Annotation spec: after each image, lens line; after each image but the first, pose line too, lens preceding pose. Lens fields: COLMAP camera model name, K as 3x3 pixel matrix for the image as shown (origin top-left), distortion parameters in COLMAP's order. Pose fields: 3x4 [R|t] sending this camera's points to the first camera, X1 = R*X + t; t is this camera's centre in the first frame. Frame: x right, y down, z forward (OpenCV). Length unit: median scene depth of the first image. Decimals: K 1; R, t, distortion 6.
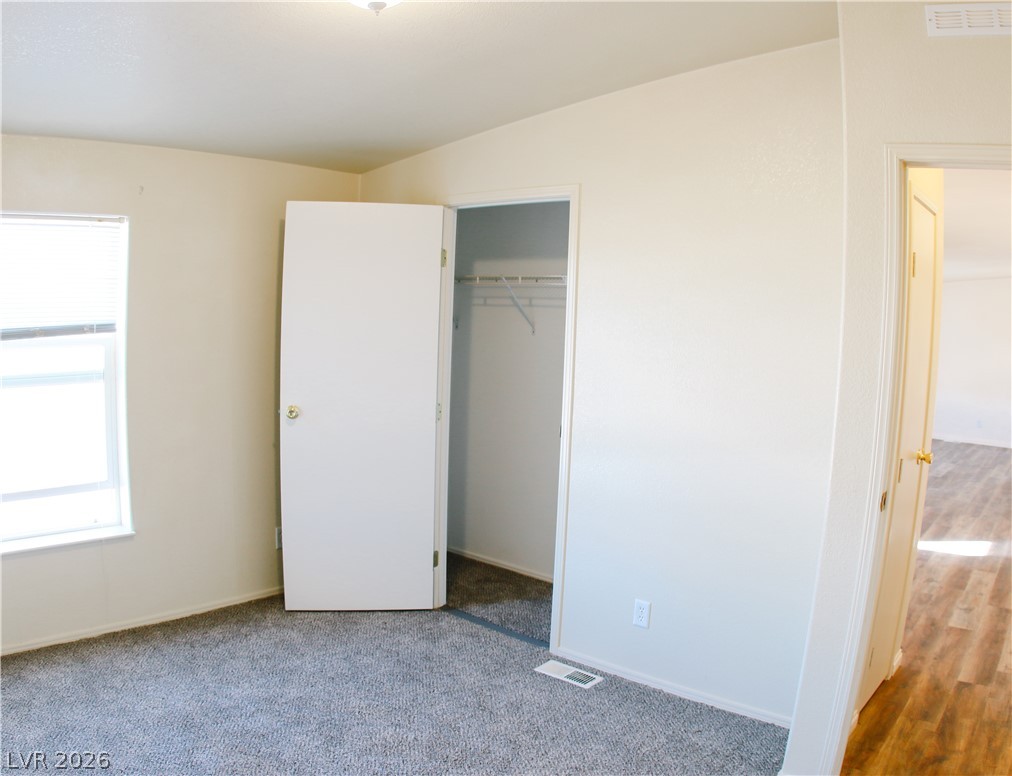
lens RADIAL K [[798.2, 0, 524.0], [0, 798.2, 399.4], [0, 0, 1]] dist [-0.330736, 0.114871]
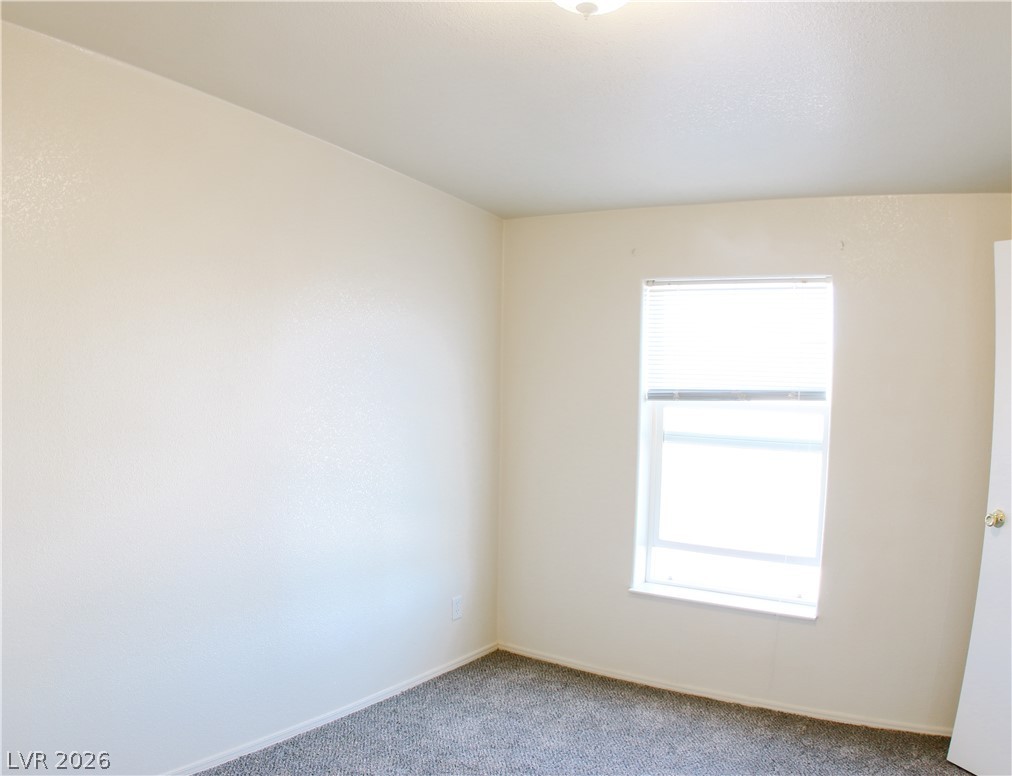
lens RADIAL K [[798.2, 0, 524.0], [0, 798.2, 399.4], [0, 0, 1]] dist [-0.330736, 0.114871]
pose [[0.091435, 0.014672, -0.995703, 0.376436], [-0.118741, 0.992918, 0.003727, -0.053382], [0.988706, 0.117890, 0.092530, 0.533105]]
